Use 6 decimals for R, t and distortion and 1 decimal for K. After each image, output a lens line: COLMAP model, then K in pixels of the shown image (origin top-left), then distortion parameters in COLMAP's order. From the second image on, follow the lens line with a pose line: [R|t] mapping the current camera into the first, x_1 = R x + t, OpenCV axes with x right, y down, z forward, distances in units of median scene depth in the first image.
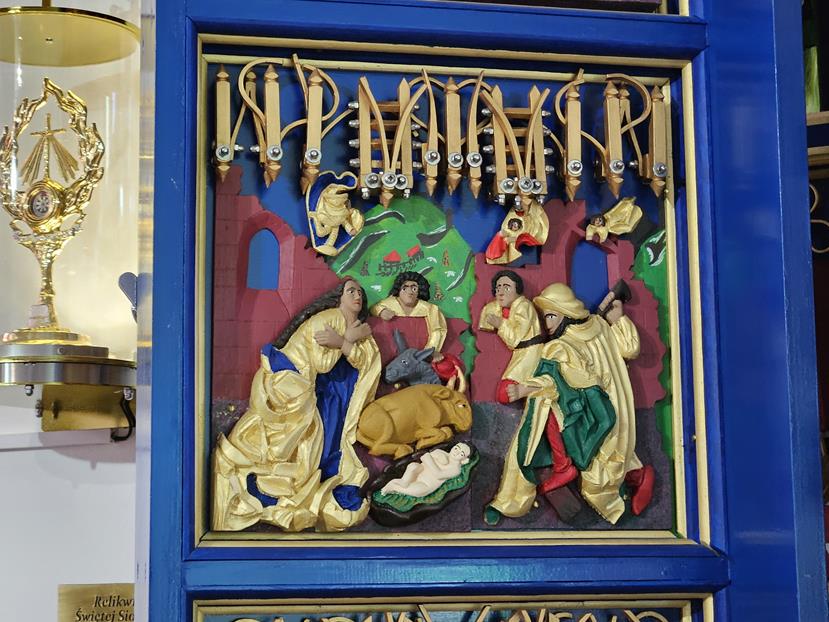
lens RADIAL K [[1703.6, 0, 408.4], [0, 1703.6, 316.6], [0, 0, 1]] dist [0.000049, 0.000000]
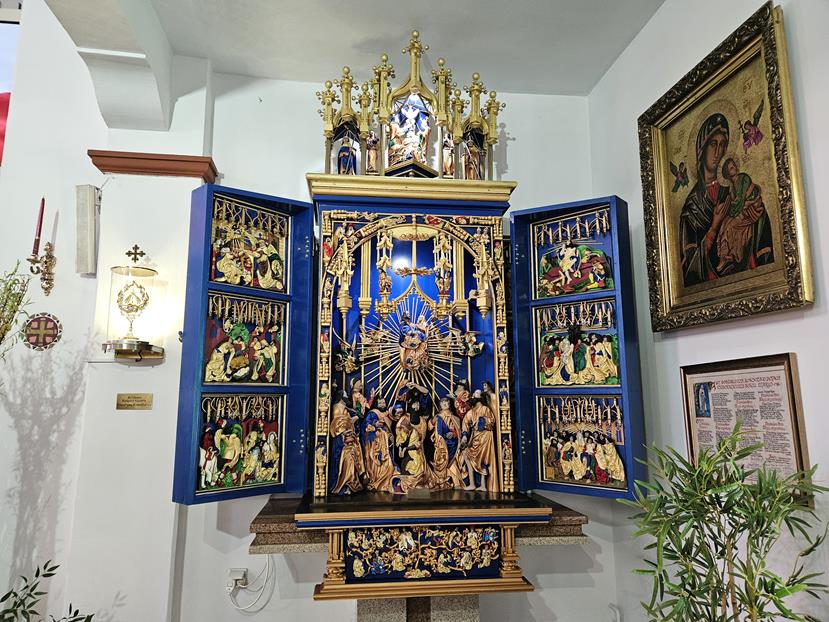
lens RADIAL K [[551.8, 0, 405.5], [0, 551.8, 307.7], [0, 0, 1]] dist [0.039202, -0.025485]
pose [[0.824106, 0.102069, 0.557164, -0.570332], [-0.085933, 0.994774, -0.055131, -0.064161], [-0.559880, -0.002445, 0.828570, -0.806630]]
